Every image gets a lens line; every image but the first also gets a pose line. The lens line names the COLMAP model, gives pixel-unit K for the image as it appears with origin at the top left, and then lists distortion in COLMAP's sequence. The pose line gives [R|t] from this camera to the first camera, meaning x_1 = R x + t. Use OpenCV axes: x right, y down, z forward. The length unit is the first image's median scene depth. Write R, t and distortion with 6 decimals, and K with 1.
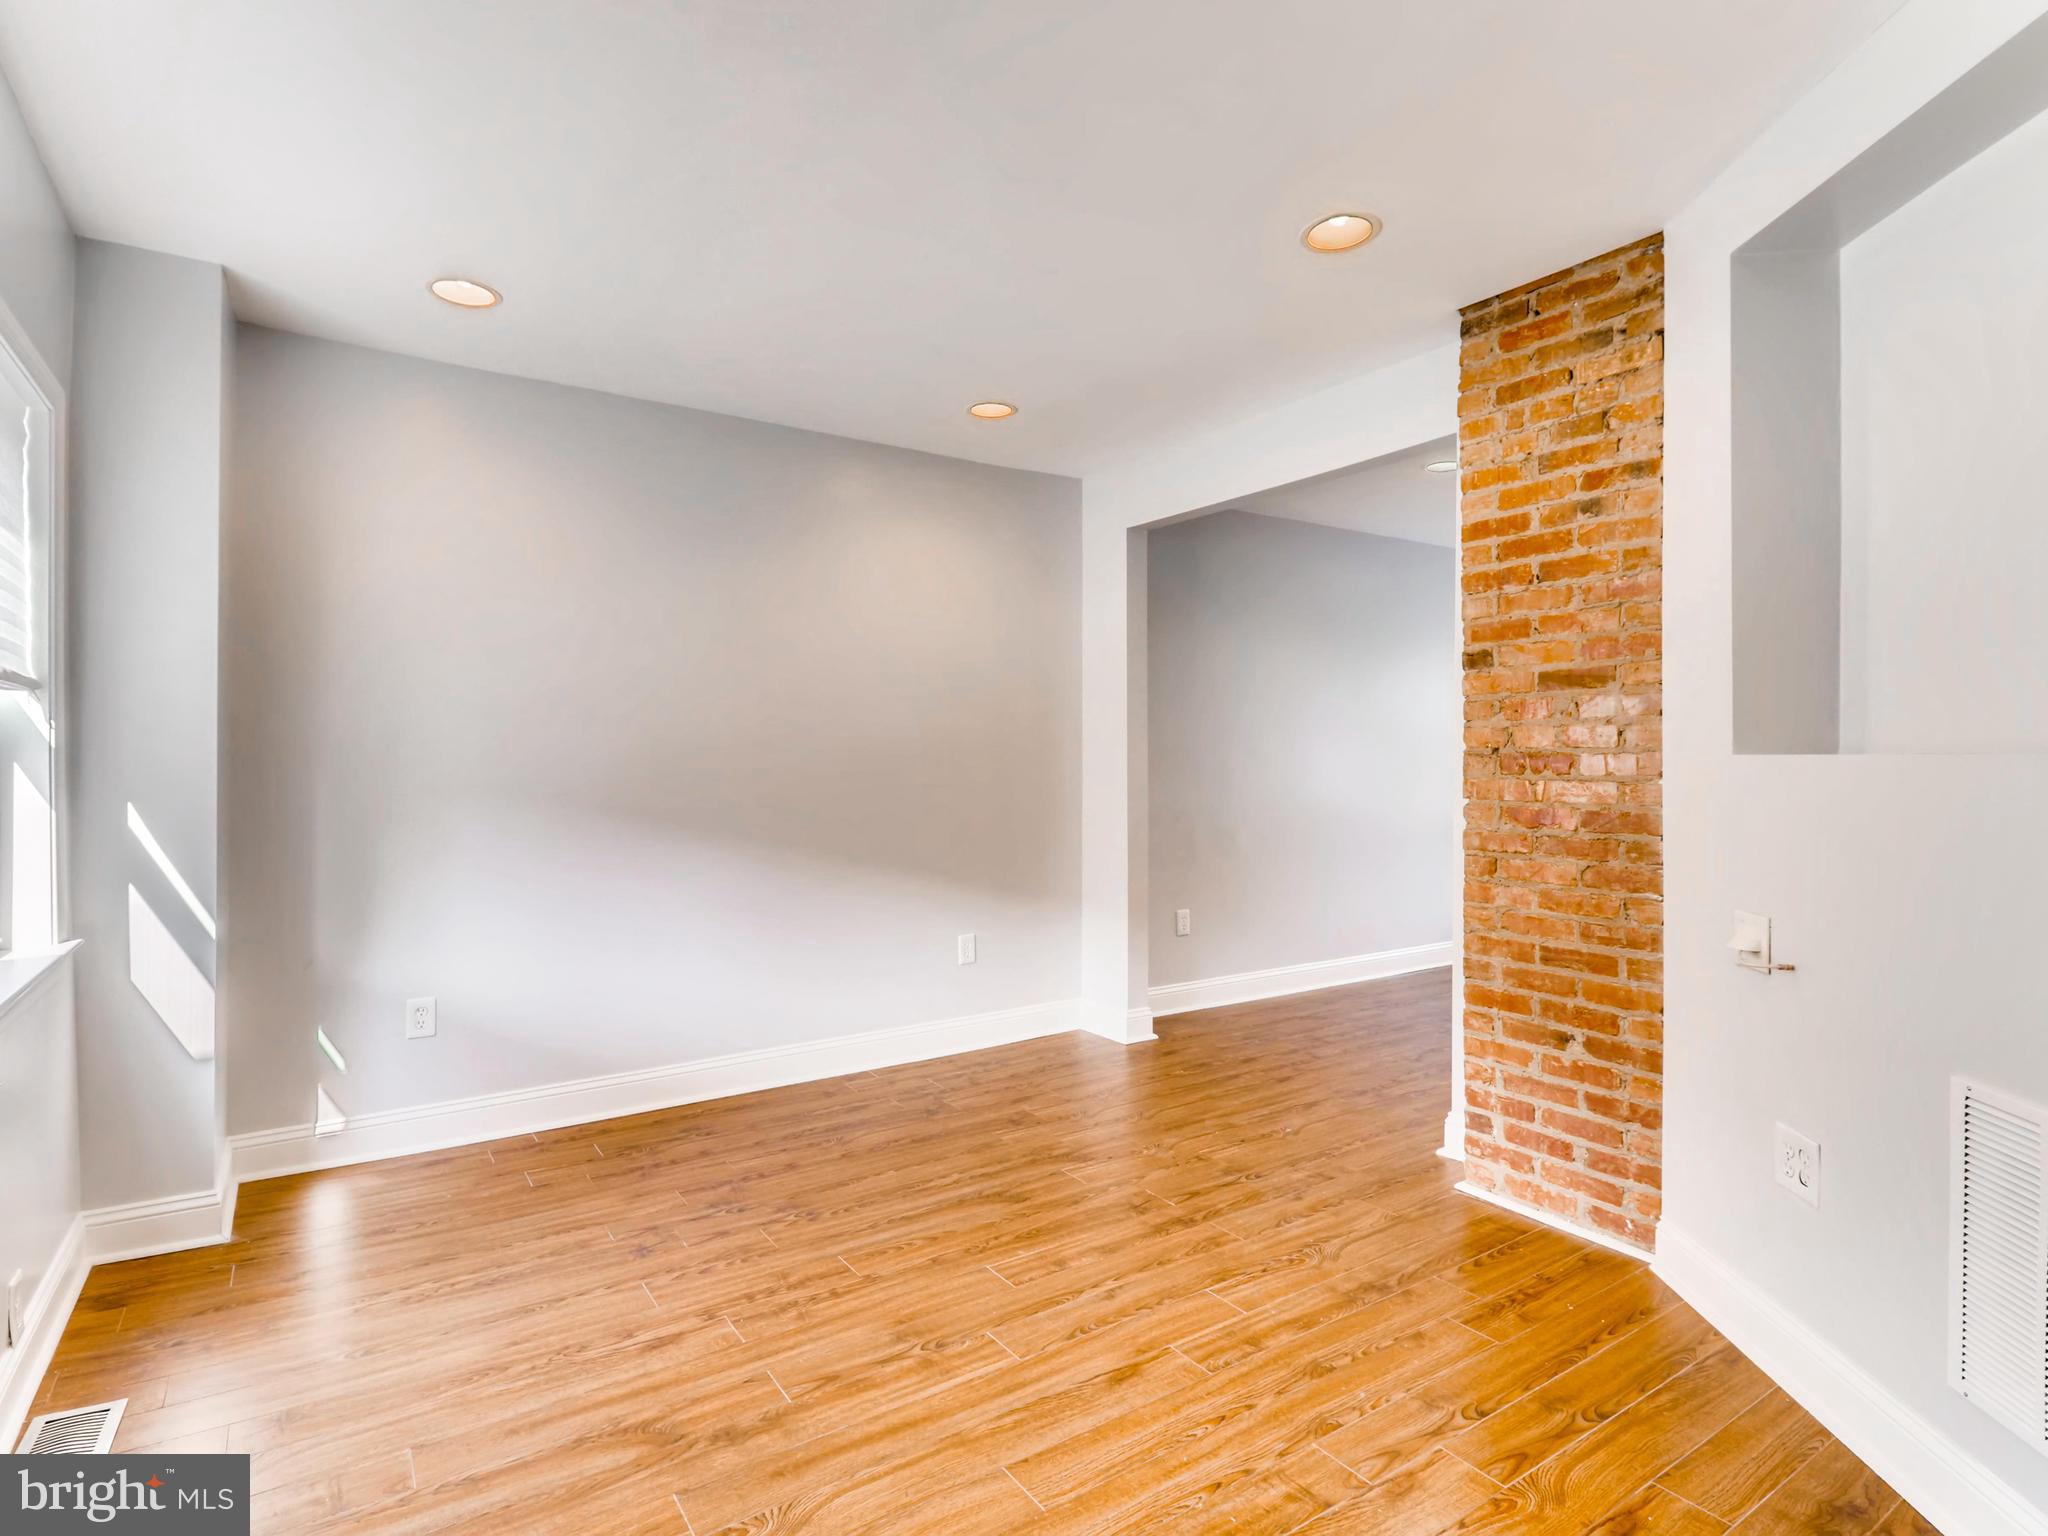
lens RADIAL K [[1064.0, 0, 1025.8], [0, 1064.0, 762.3], [0, 0, 1]] dist [0.009315, -0.006060]
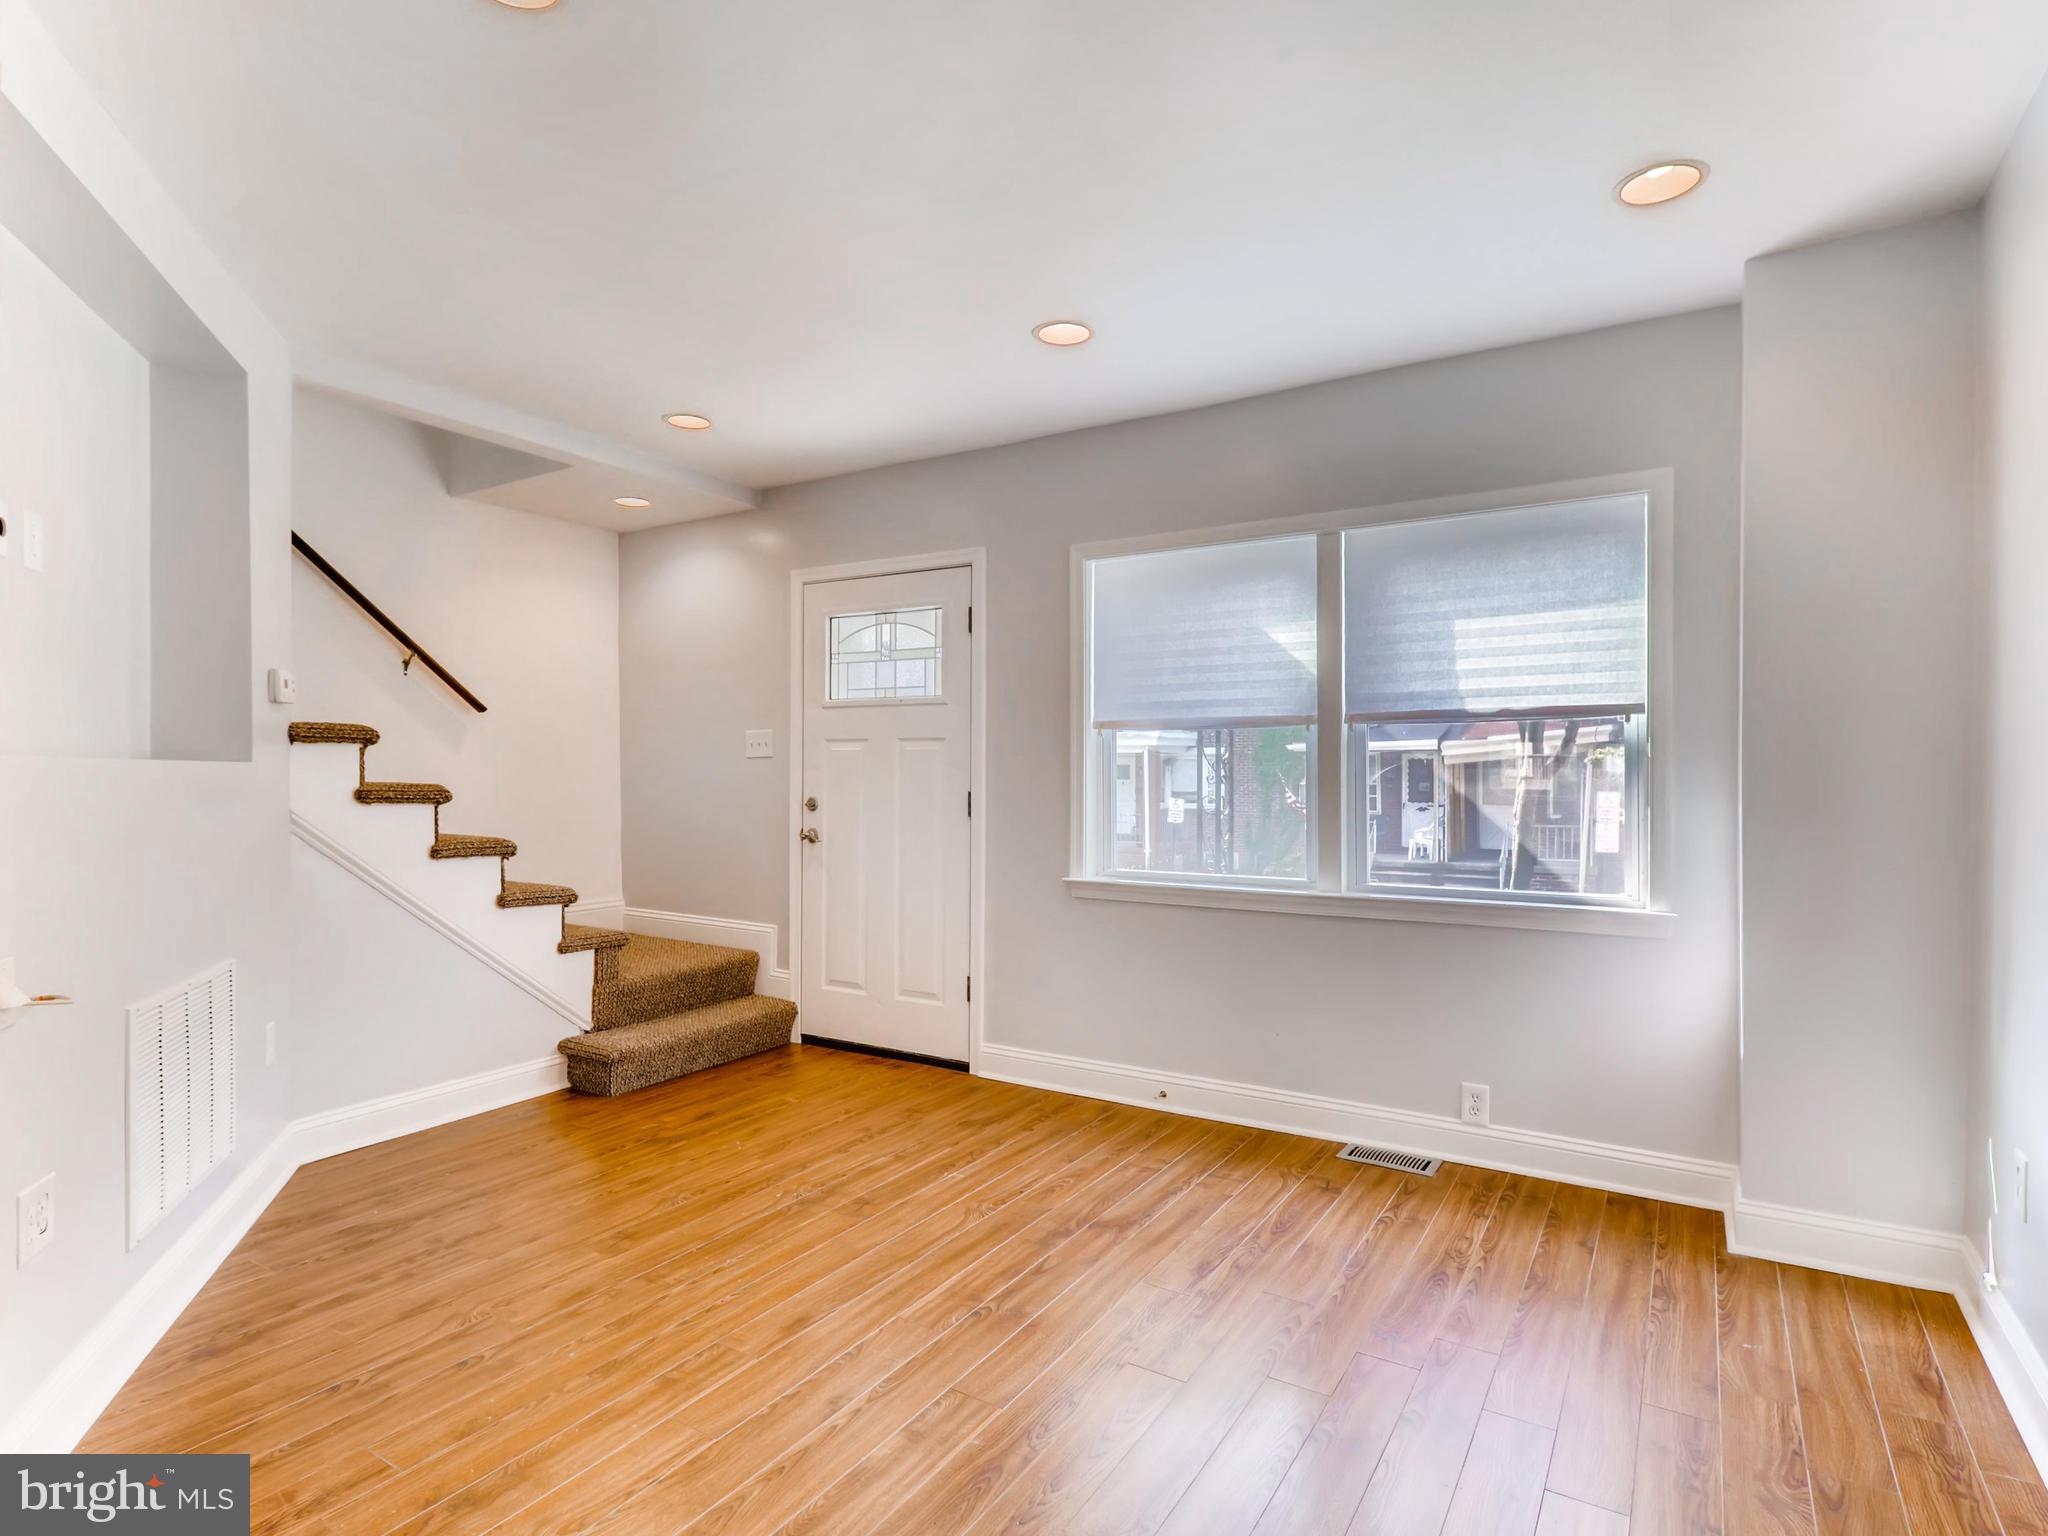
lens RADIAL K [[1064.0, 0, 1025.7], [0, 1064.0, 778.9], [0, 0, 1]] dist [0.009315, -0.006060]
pose [[-0.911686, 0.002560, -0.410880, 0.328418], [-0.001001, 0.999964, 0.008451, 0.002354], [0.410887, 0.008116, -0.911650, 2.094687]]
